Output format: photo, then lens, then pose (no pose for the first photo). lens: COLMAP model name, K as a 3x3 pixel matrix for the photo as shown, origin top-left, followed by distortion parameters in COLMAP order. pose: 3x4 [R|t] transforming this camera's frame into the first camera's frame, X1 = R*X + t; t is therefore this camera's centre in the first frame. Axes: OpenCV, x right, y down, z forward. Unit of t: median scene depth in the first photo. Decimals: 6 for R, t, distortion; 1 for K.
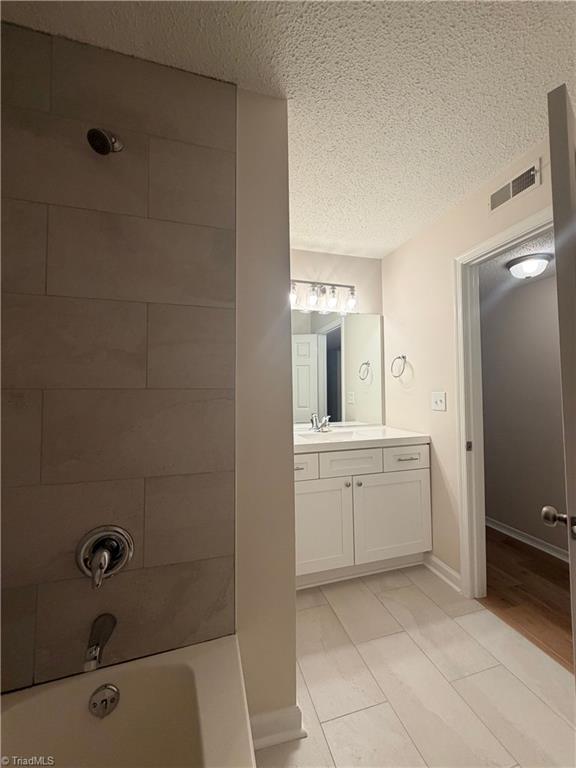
lens RADIAL K [[306.1, 0, 290.9], [0, 306.1, 387.6], [0, 0, 1]] dist [-0.000141, 0.000139]
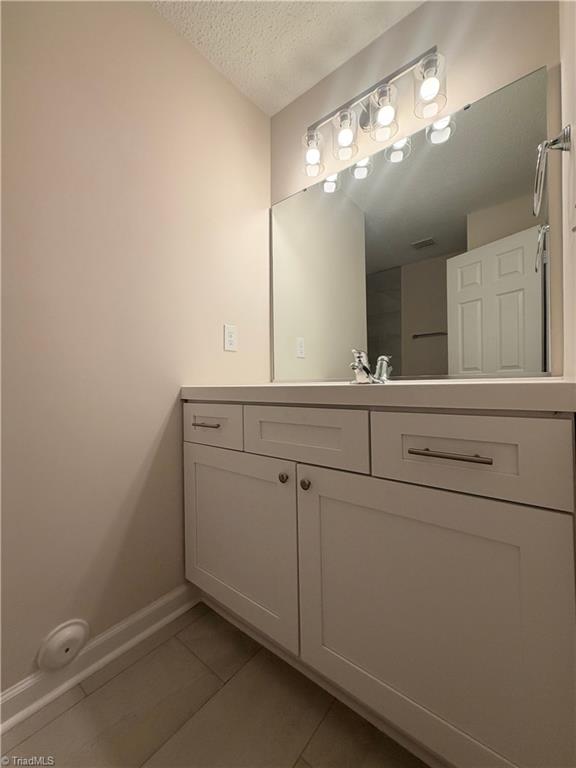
lens RADIAL K [[306.0, 0, 288.5], [0, 306.0, 381.2], [0, 0, 1]] dist [0.000374, -0.000402]
pose [[0.575435, 0.003883, -0.817838, 0.721334], [0.027937, 0.999312, 0.024402, 0.201006], [0.817370, -0.036890, 0.574931, 0.940313]]
